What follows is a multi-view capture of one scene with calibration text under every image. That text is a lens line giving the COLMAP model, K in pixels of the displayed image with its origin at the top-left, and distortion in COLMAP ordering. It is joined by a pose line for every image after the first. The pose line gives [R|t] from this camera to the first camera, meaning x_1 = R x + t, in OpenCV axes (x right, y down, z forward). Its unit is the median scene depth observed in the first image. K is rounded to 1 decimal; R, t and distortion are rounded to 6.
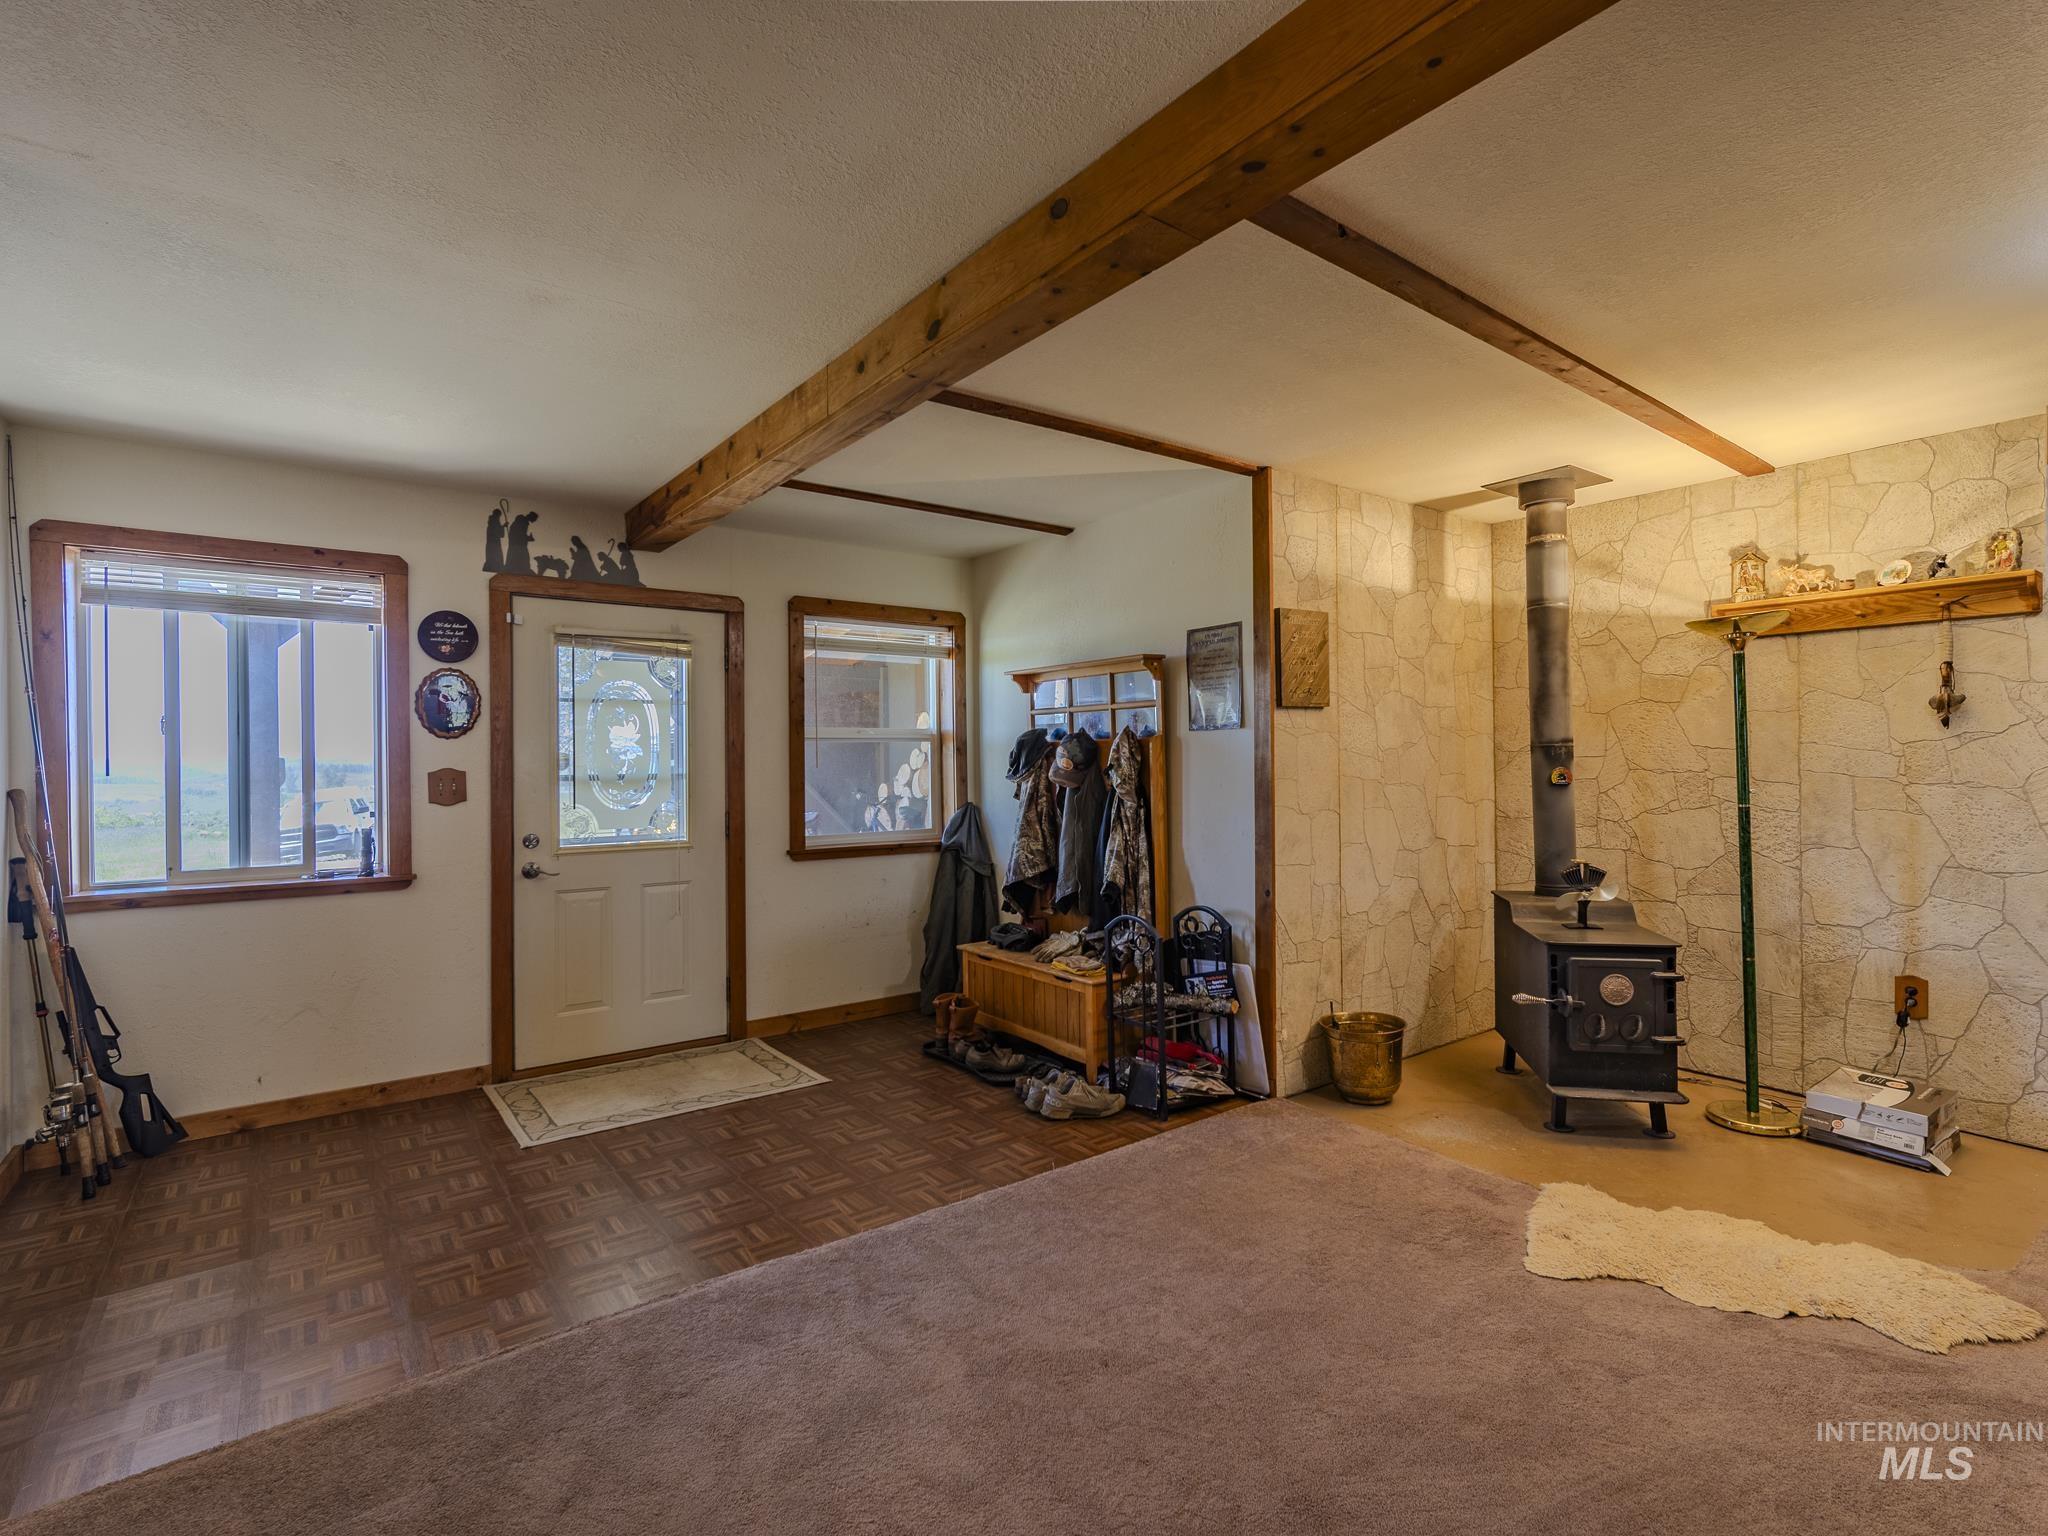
lens RADIAL K [[982.0, 0, 1037.0], [0, 982.0, 765.1], [0, 0, 1]] dist [0.009887, 0.001148]
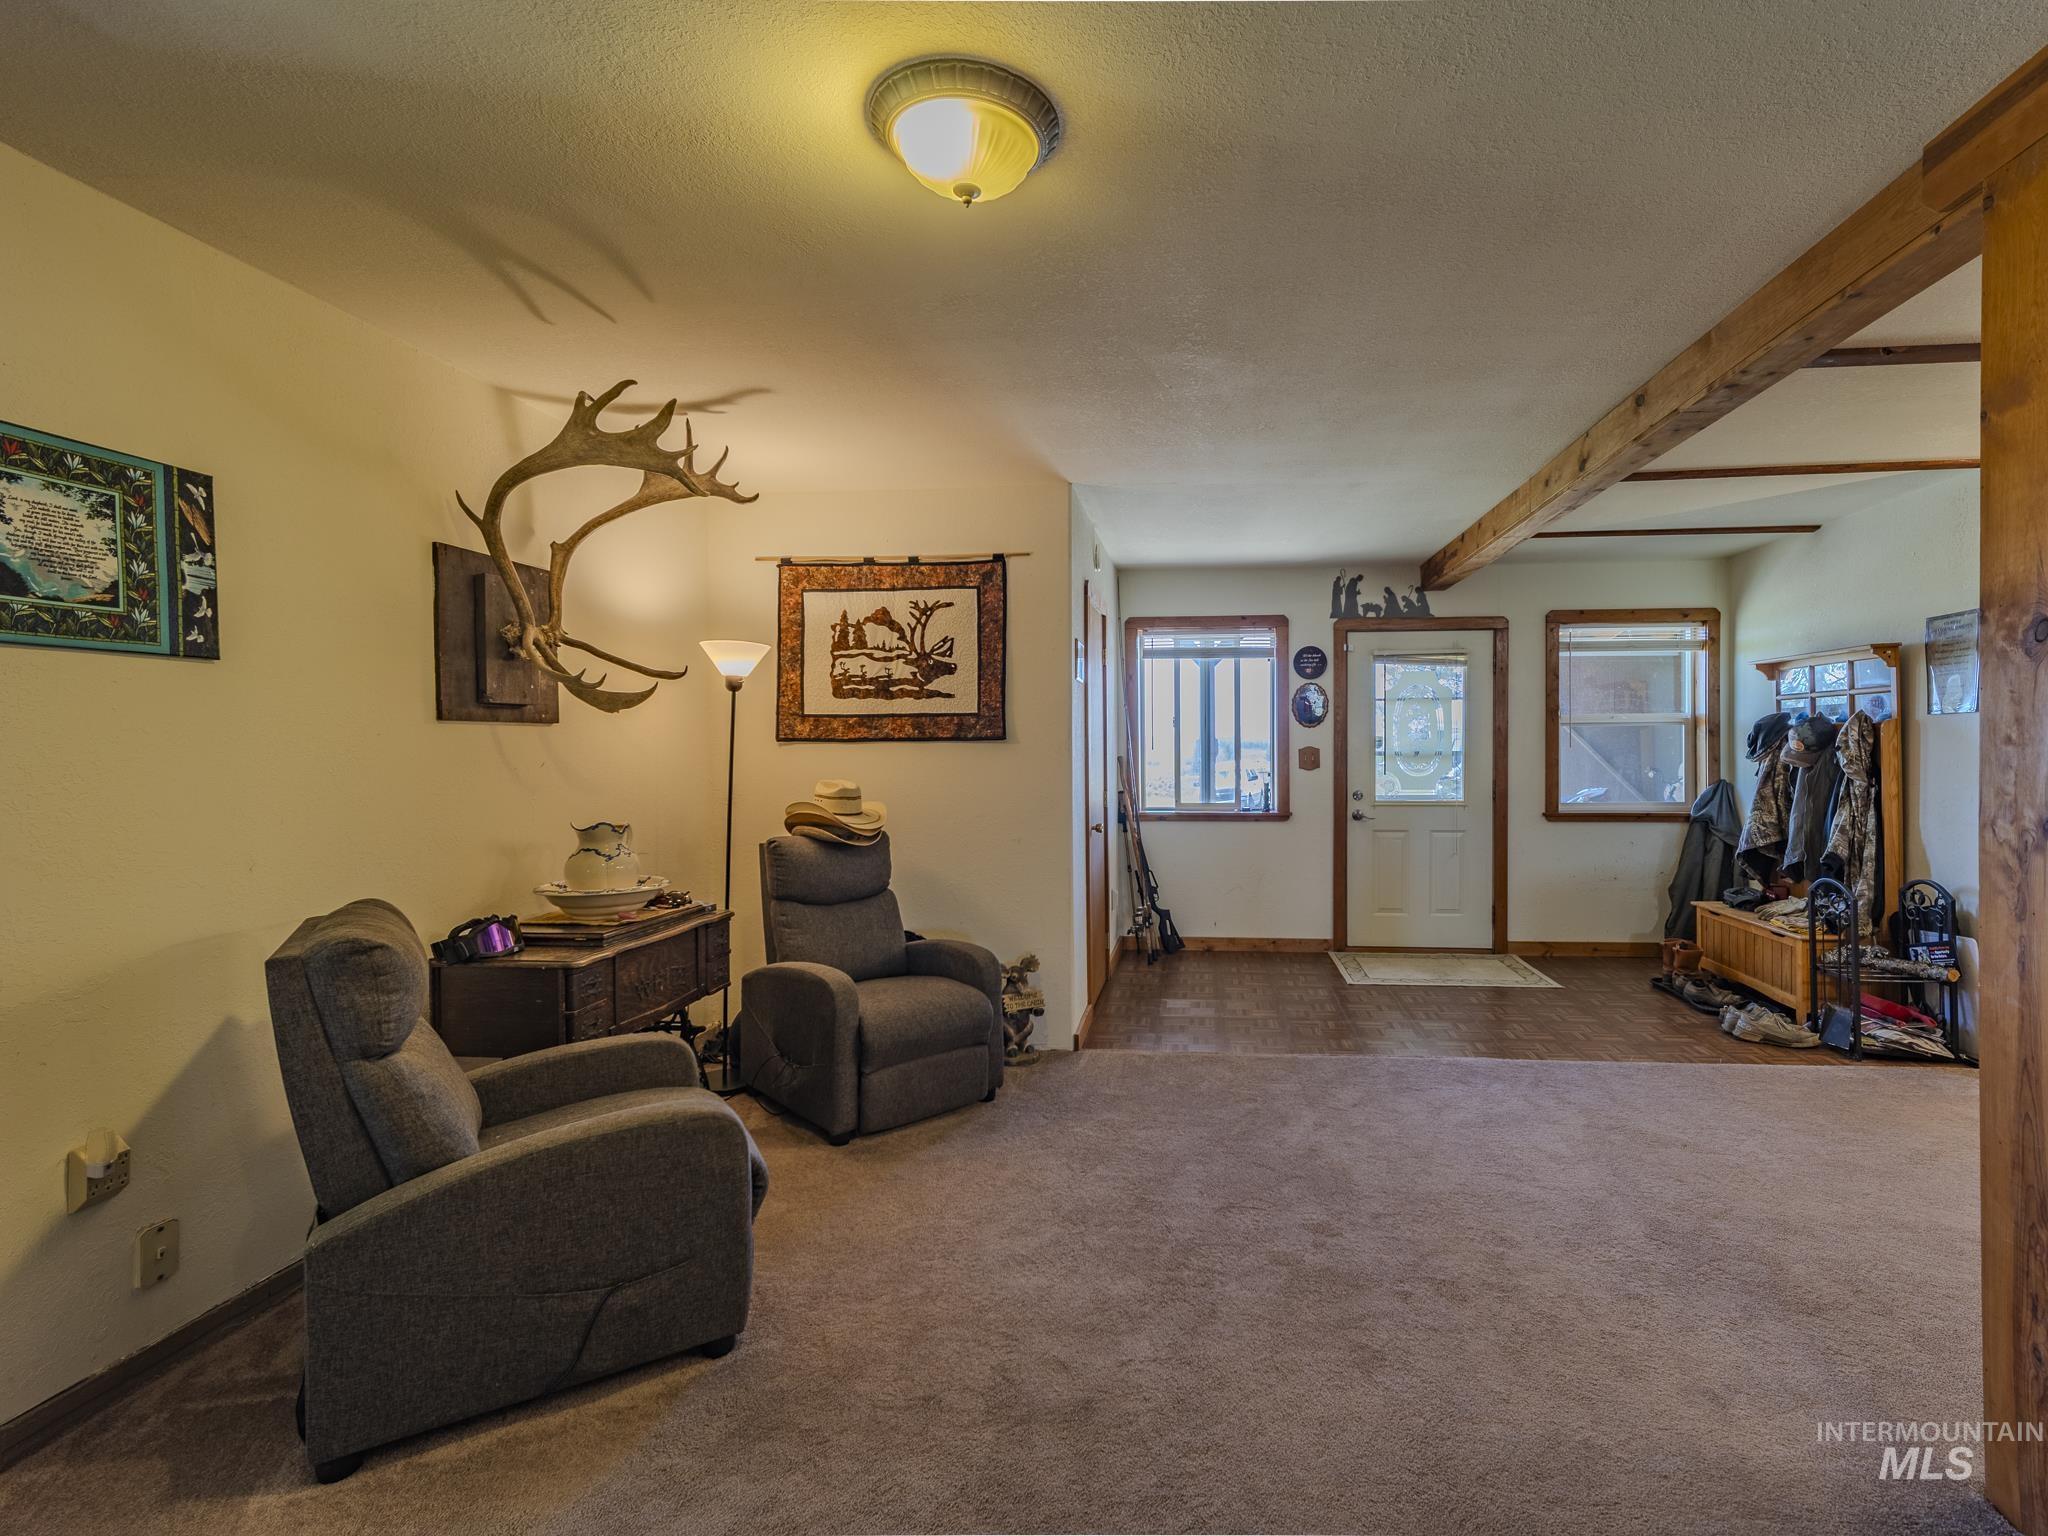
lens RADIAL K [[1419.0, 0, 1025.5], [0, 1419.0, 755.2], [0, 0, 1]] dist [-0.002789, 0.001593]
pose [[0.734359, 0.010516, -0.678680, 0.537623], [-0.002308, 0.999913, 0.012996, -0.010269], [0.678758, -0.007977, 0.734319, -0.860319]]
